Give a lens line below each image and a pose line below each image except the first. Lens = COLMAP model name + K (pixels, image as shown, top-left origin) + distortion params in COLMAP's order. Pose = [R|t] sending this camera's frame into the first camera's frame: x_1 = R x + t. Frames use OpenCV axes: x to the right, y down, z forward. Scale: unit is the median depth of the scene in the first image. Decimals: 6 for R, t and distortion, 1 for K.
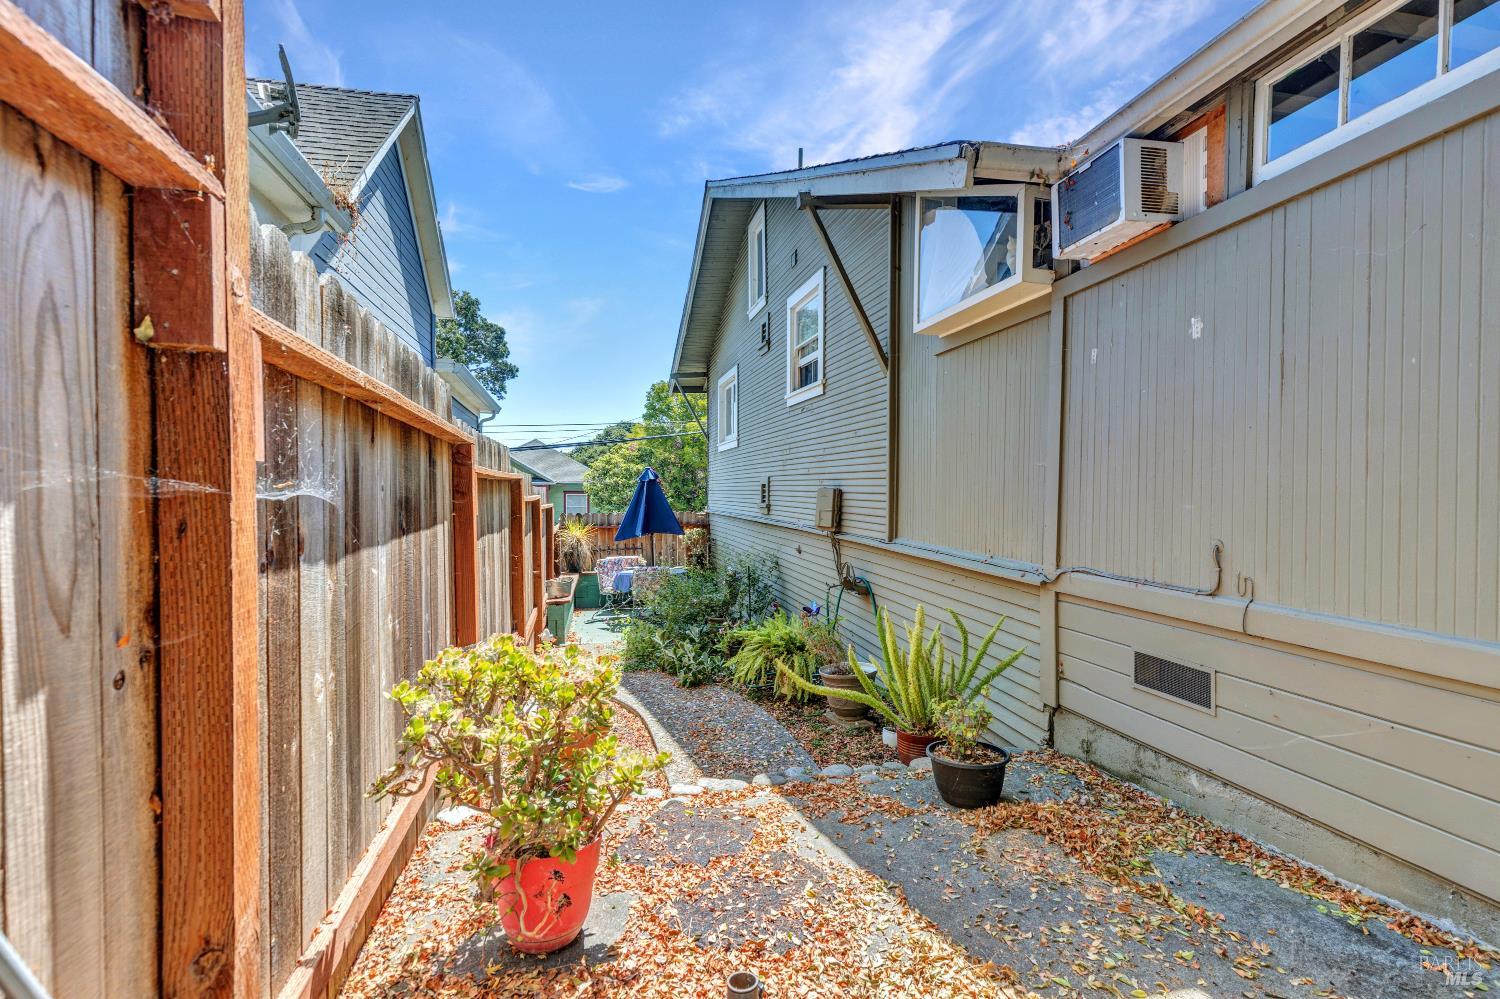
lens RADIAL K [[689.3, 0, 743.2], [0, 689.3, 501.6], [0, 0, 1]] dist [0.008336, -0.003416]
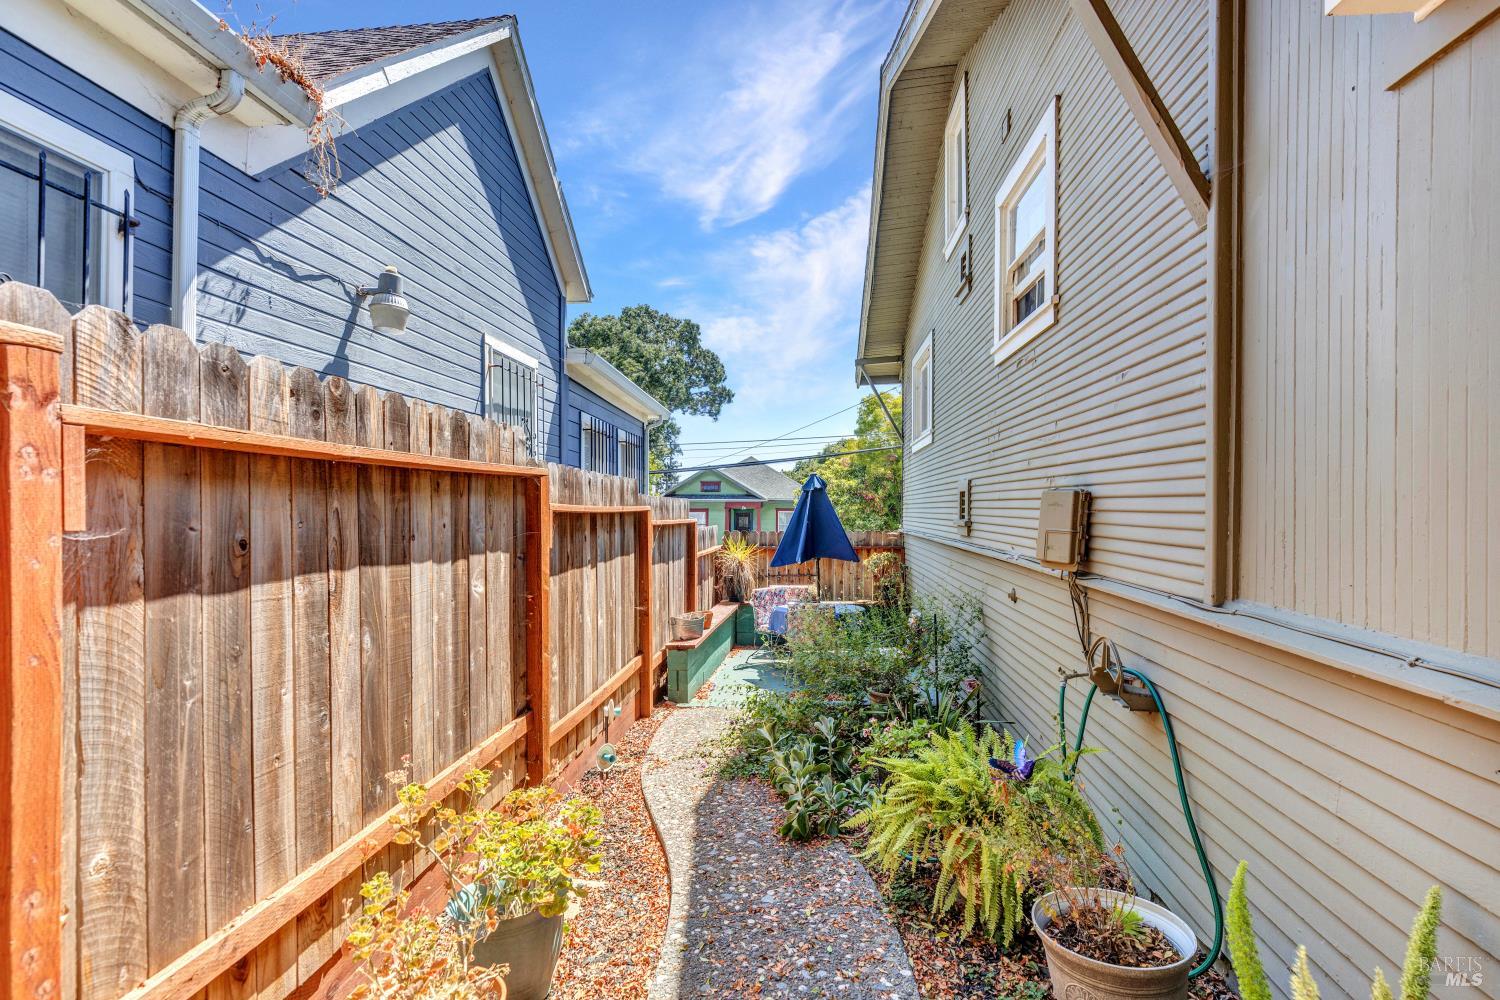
lens RADIAL K [[683.5, 0, 744.7], [0, 683.5, 507.8], [0, 0, 1]] dist [0.003929, 0.000214]
pose [[0.947502, 0.002783, -0.319737, 0.045193], [-0.008727, 0.999815, -0.017159, 0.004153], [0.319630, 0.019048, 0.947351, 0.322130]]
